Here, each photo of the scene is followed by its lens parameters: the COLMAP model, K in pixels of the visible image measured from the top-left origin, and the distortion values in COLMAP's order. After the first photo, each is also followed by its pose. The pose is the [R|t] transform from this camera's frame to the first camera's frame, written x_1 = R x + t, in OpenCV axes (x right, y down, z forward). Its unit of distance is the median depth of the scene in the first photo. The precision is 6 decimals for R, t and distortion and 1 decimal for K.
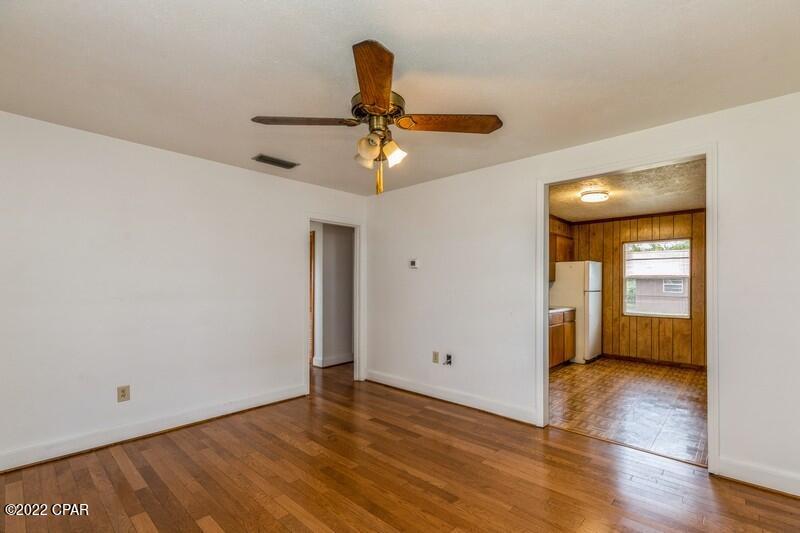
lens RADIAL K [[367.7, 0, 397.8], [0, 367.7, 281.5], [0, 0, 1]] dist [0.002162, -0.000012]
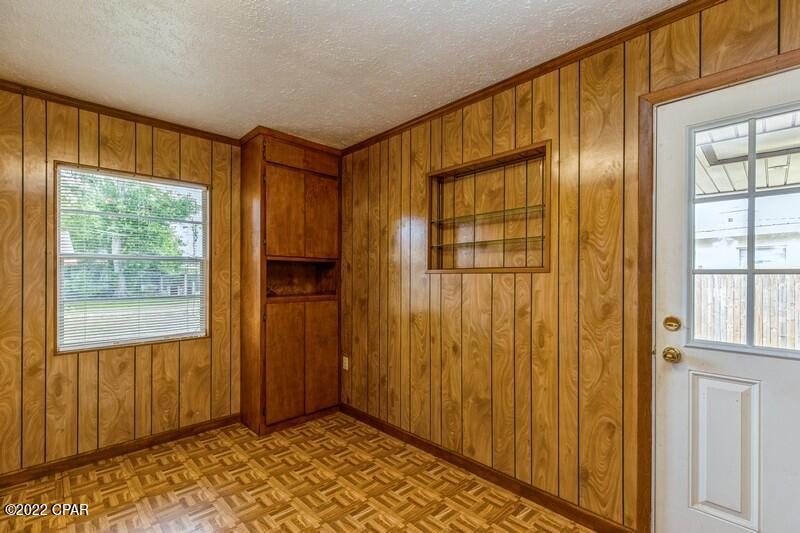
lens RADIAL K [[358.0, 0, 402.9], [0, 358.0, 275.2], [0, 0, 1]] dist [0.001298, 0.000148]
pose [[0.036132, -0.005467, 0.999332, 0.276895], [-0.006672, 0.999961, 0.005711, 0.006824], [-0.999325, -0.006874, 0.036094, 0.685112]]
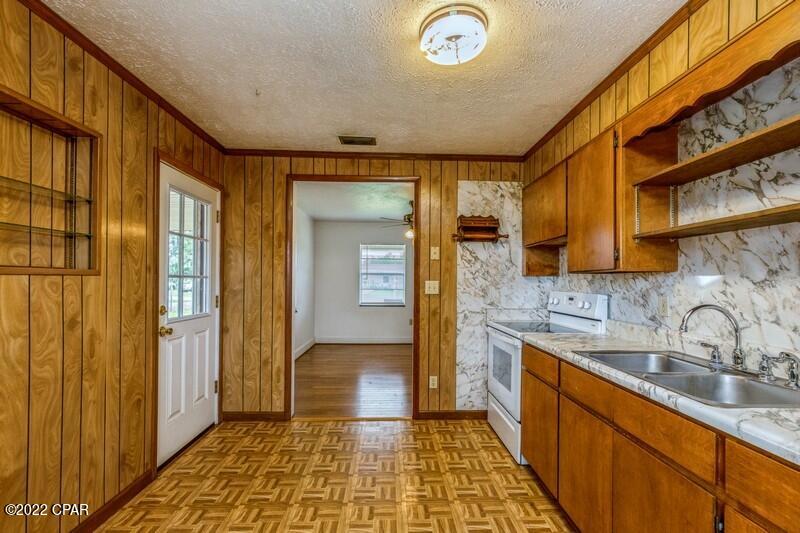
lens RADIAL K [[357.3, 0, 404.3], [0, 357.3, 278.2], [0, 0, 1]] dist [0.001497, -0.000185]
pose [[-0.701607, -0.013868, -0.712429, 0.661349], [-0.006343, 0.999893, -0.013217, 0.010422], [0.712535, -0.004754, -0.701620, 0.978416]]
